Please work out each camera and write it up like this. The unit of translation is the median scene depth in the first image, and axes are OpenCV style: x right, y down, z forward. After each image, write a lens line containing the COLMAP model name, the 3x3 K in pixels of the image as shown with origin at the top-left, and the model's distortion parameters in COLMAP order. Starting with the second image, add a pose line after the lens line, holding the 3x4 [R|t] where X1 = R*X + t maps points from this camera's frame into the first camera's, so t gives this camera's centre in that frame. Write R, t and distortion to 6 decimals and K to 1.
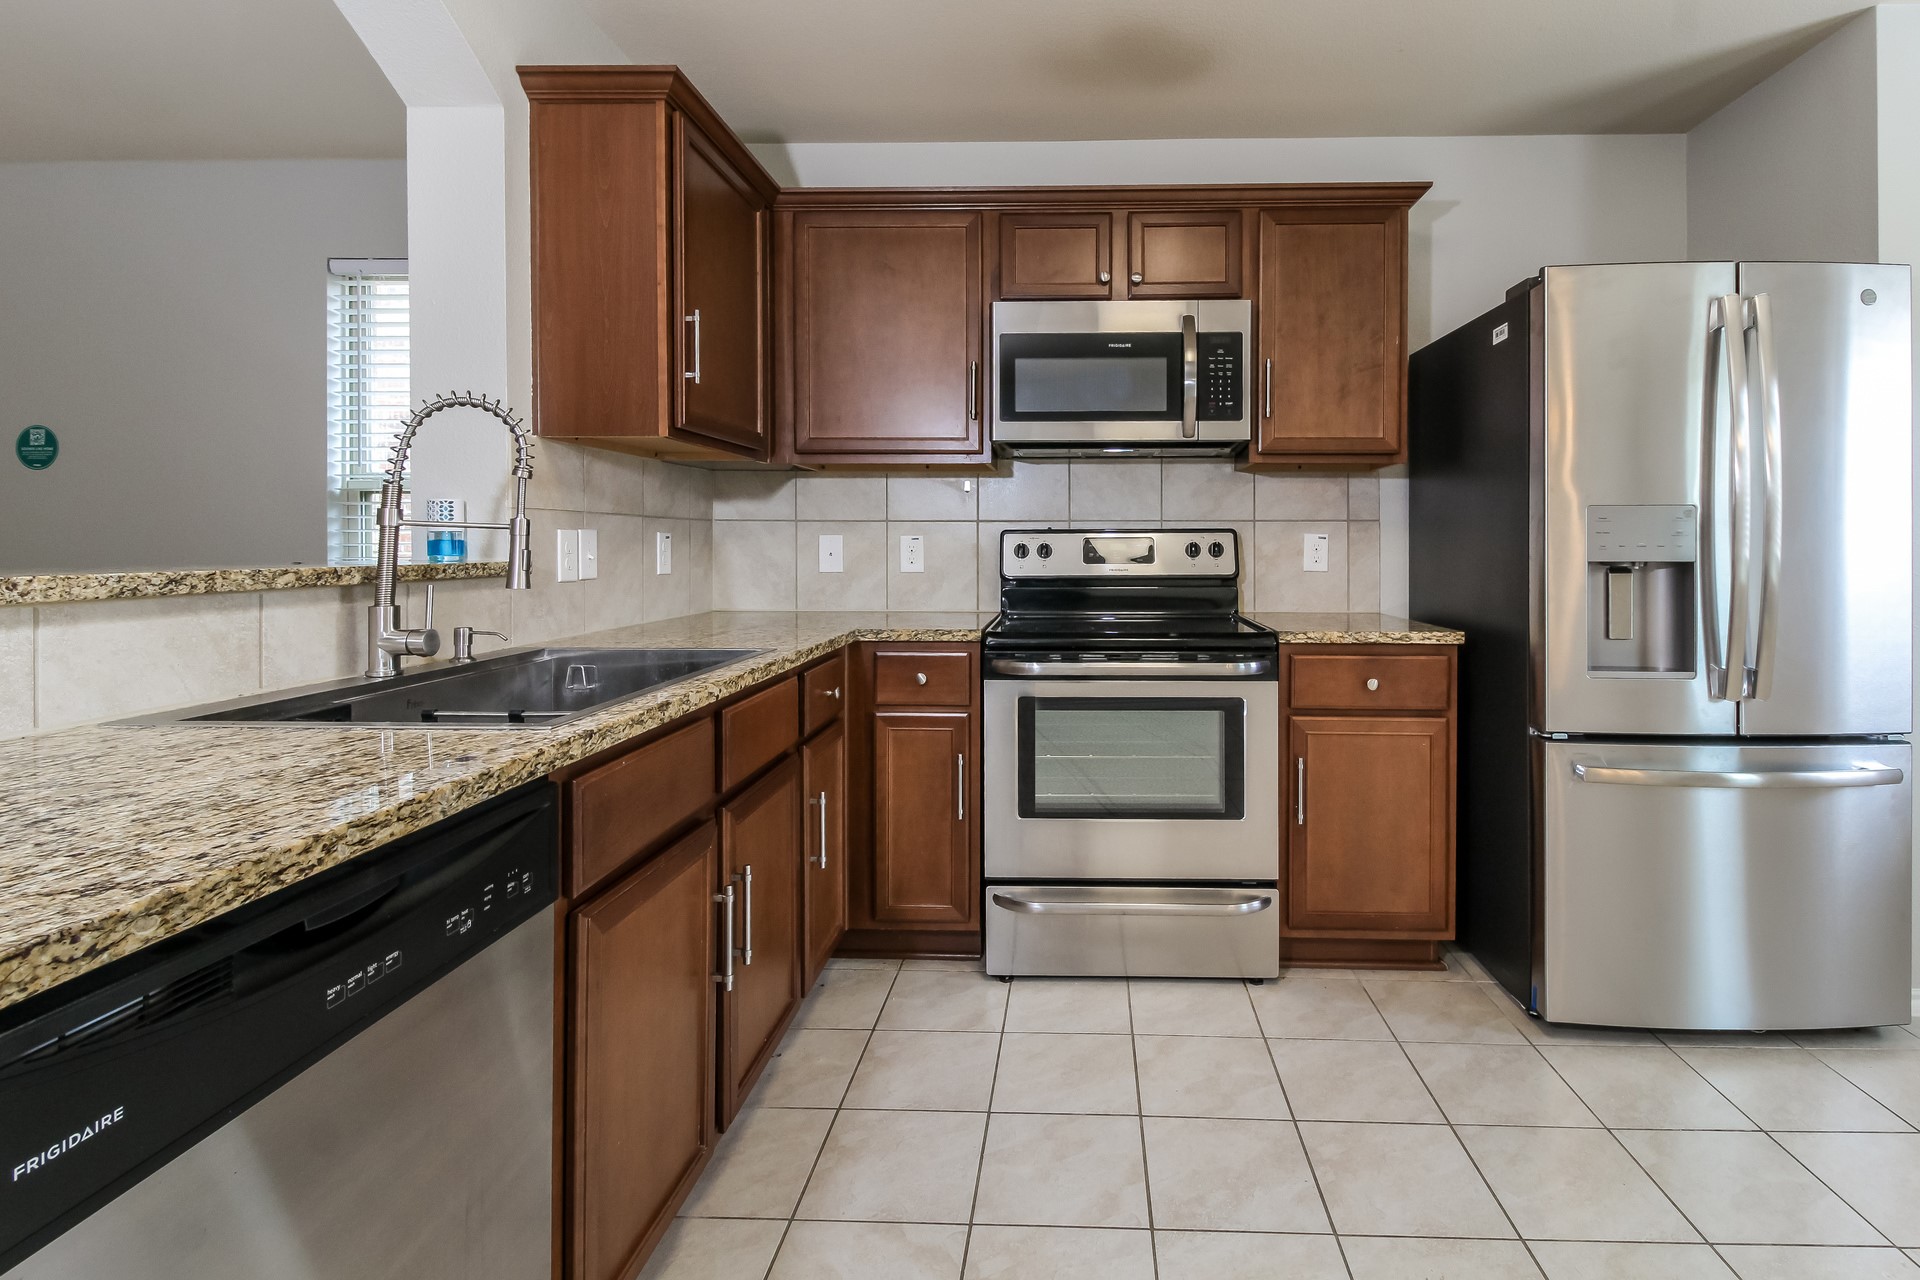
lens RADIAL K [[933.0, 0, 1066.8], [0, 933.0, 552.4], [0, 0, 1]] dist [0.003394, -0.004242]
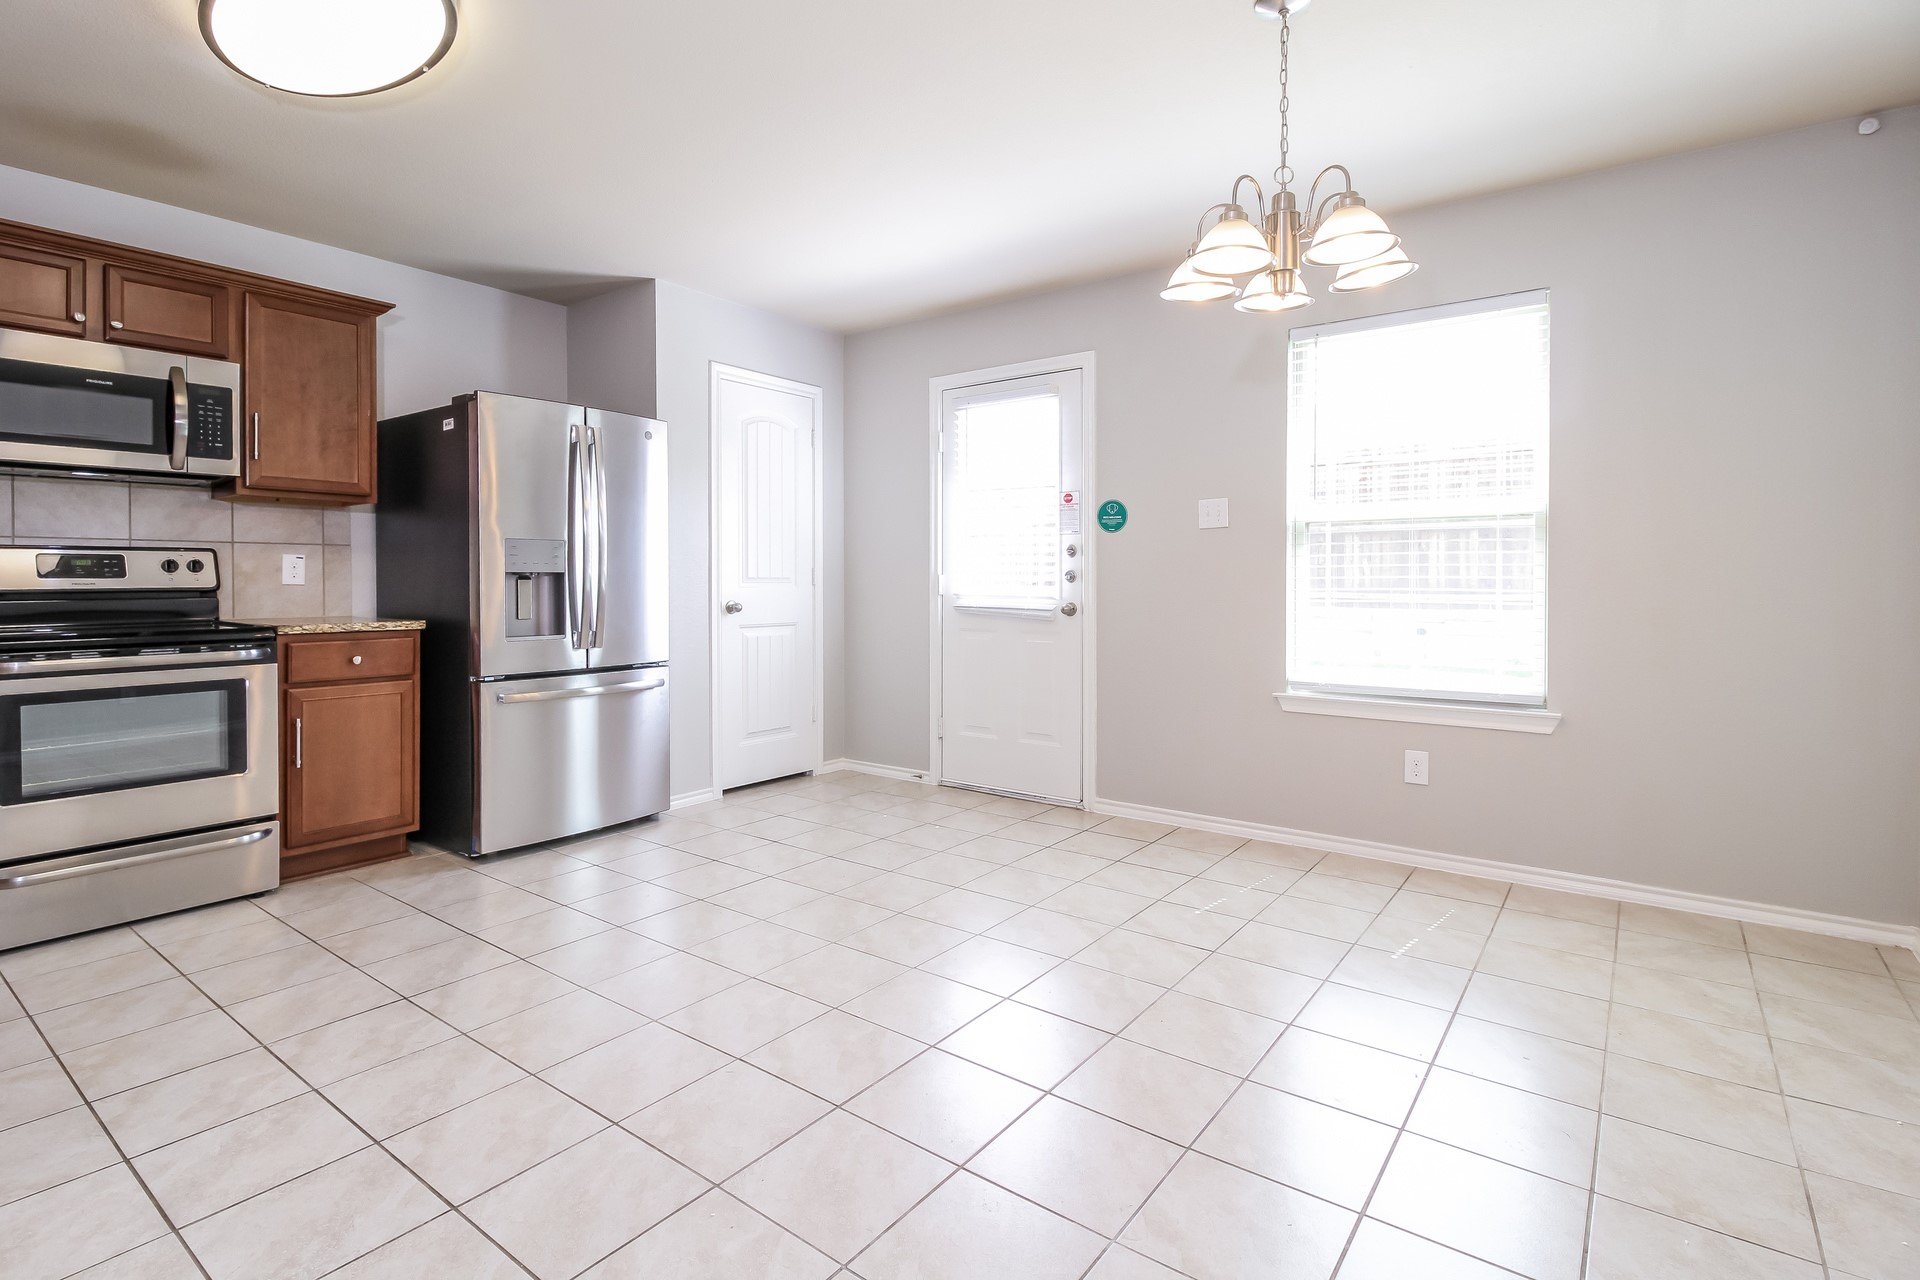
lens RADIAL K [[903.4, 0, 948.8], [0, 903.4, 583.6], [0, 0, 1]] dist [0.008188, -0.004198]
pose [[0.580141, -0.003655, 0.814508, -0.264264], [0.008018, 0.999967, -0.001223, 0.034462], [-0.814477, 0.007241, 0.580151, -0.515248]]
